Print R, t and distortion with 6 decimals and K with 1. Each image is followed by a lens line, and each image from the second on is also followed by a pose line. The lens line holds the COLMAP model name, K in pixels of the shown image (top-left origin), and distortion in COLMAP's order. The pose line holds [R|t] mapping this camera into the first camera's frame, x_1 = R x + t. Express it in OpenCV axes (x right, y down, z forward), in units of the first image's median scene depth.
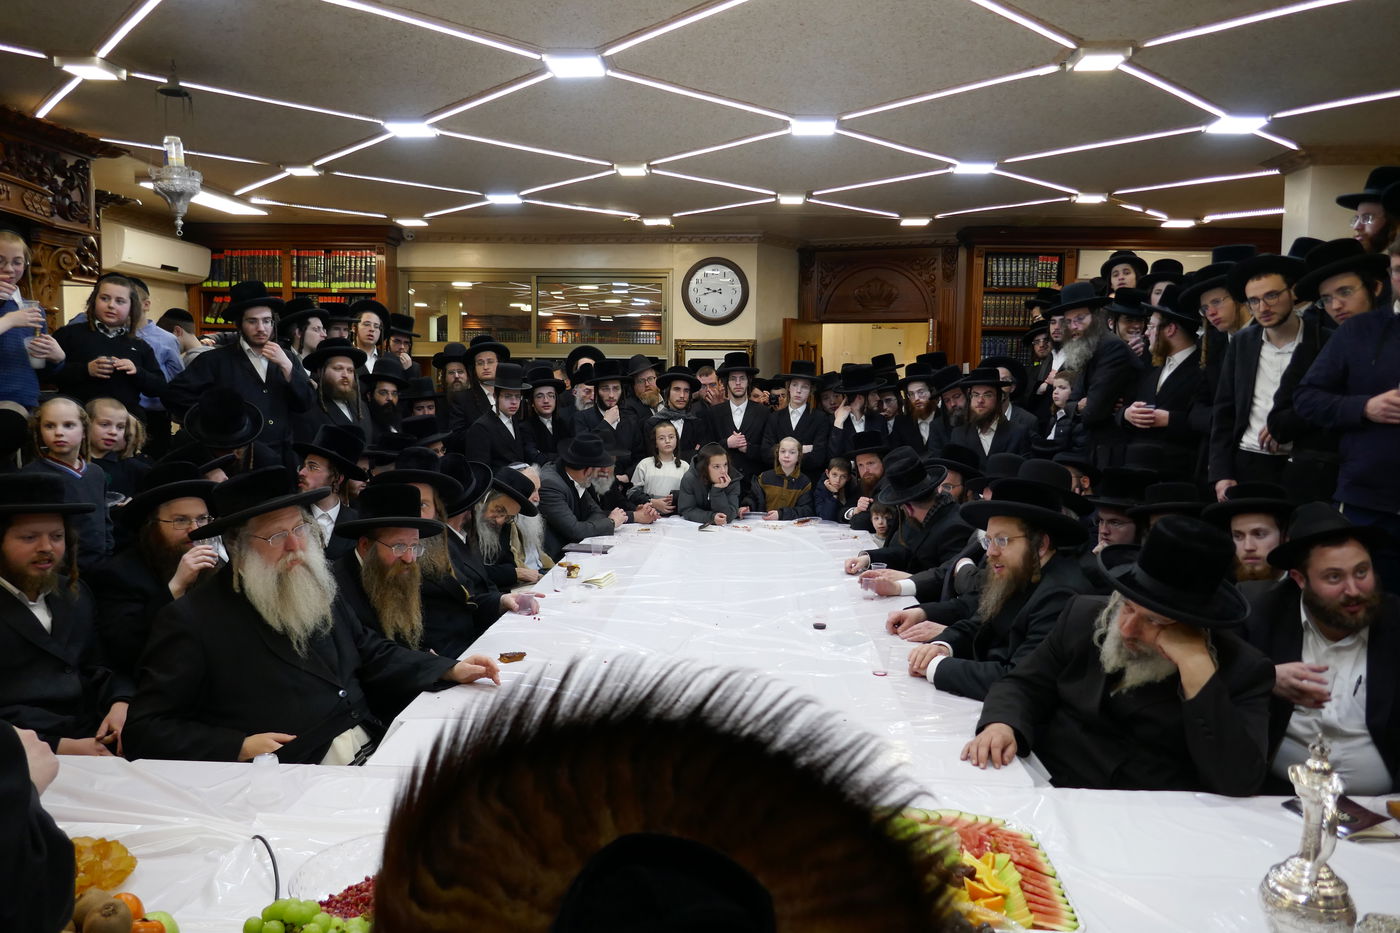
lens RADIAL K [[995.5, 0, 680.8], [0, 995.5, 464.2], [0, 0, 1]] dist [0.003663, 0.005665]
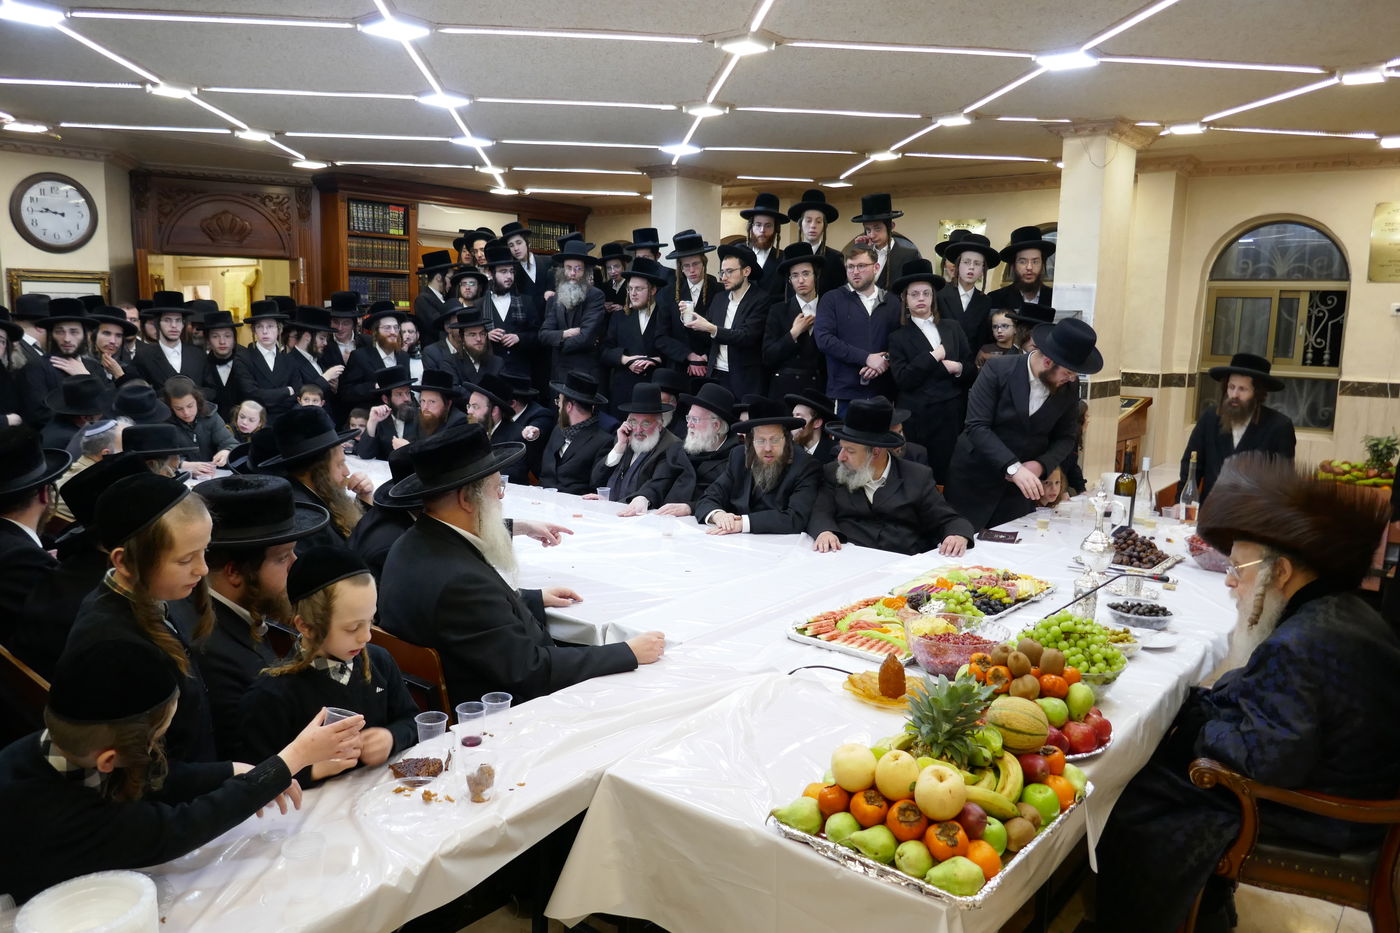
lens RADIAL K [[995.5, 0, 680.8], [0, 995.5, 464.2], [0, 0, 1]] dist [0.003663, 0.005665]
pose [[0.595969, -0.123293, 0.793486, -0.360272], [0.063759, 0.992288, 0.106295, -0.016994], [-0.800472, -0.012757, 0.599234, 0.056241]]
